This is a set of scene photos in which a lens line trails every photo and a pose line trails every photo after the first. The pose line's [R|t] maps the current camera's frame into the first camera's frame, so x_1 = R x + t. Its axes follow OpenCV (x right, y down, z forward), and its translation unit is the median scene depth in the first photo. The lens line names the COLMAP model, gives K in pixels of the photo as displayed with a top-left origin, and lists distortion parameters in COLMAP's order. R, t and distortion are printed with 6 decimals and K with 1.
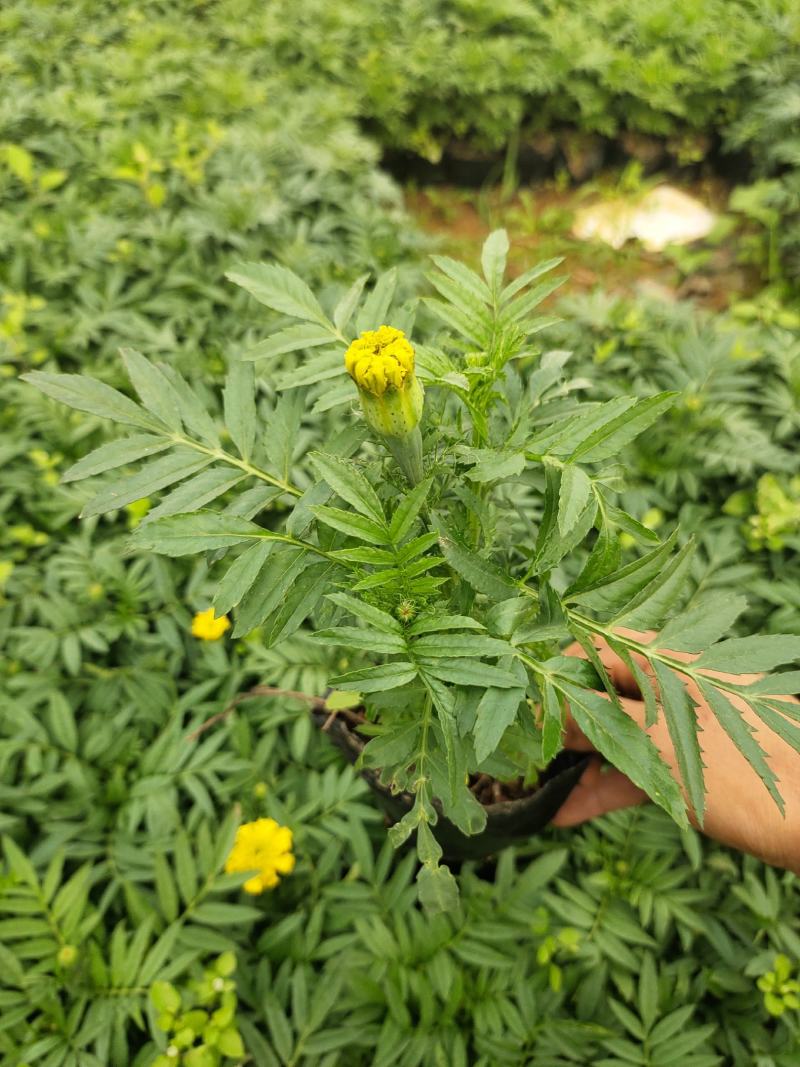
lens RADIAL K [[760.0, 0, 398.4], [0, 760.0, 526.8], [0, 0, 1]] dist [-0.013275, -0.037772]
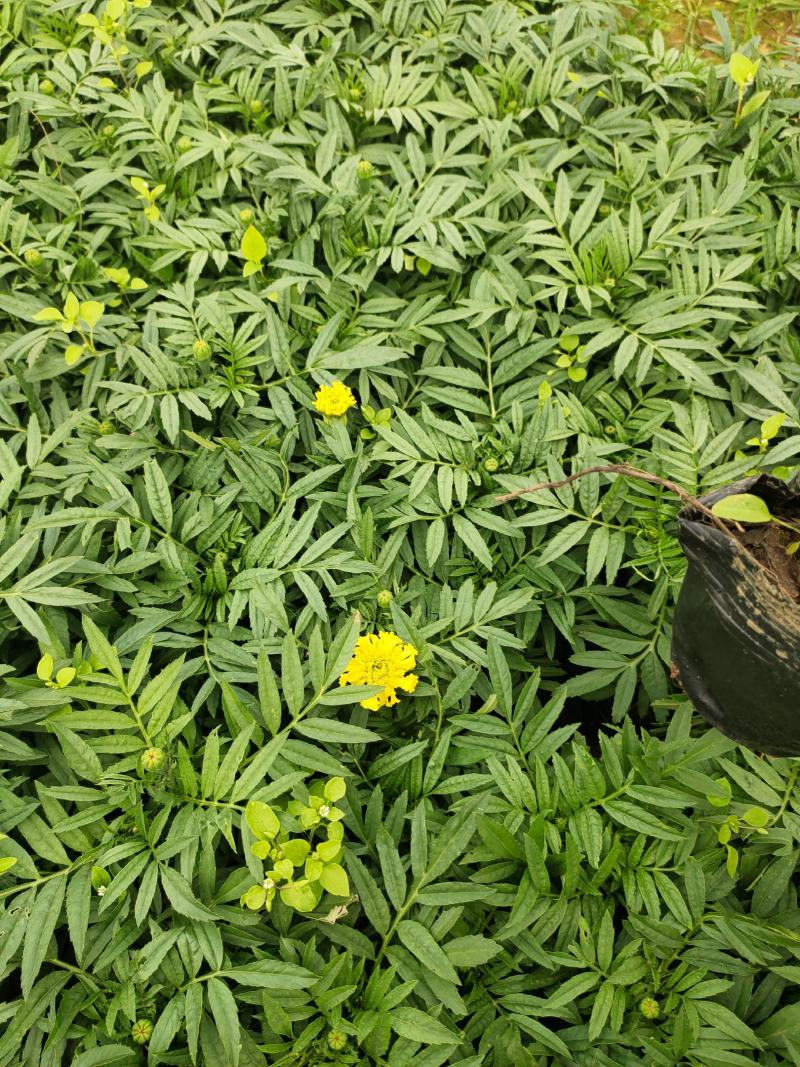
lens RADIAL K [[760.0, 0, 403.5], [0, 760.0, 538.7], [0, 0, 1]] dist [-0.013275, -0.037772]
pose [[0.987724, 0.108220, -0.112647, -0.078335], [-0.079802, 0.969514, 0.231678, 0.095747], [0.134285, -0.219845, 0.966248, 0.223840]]
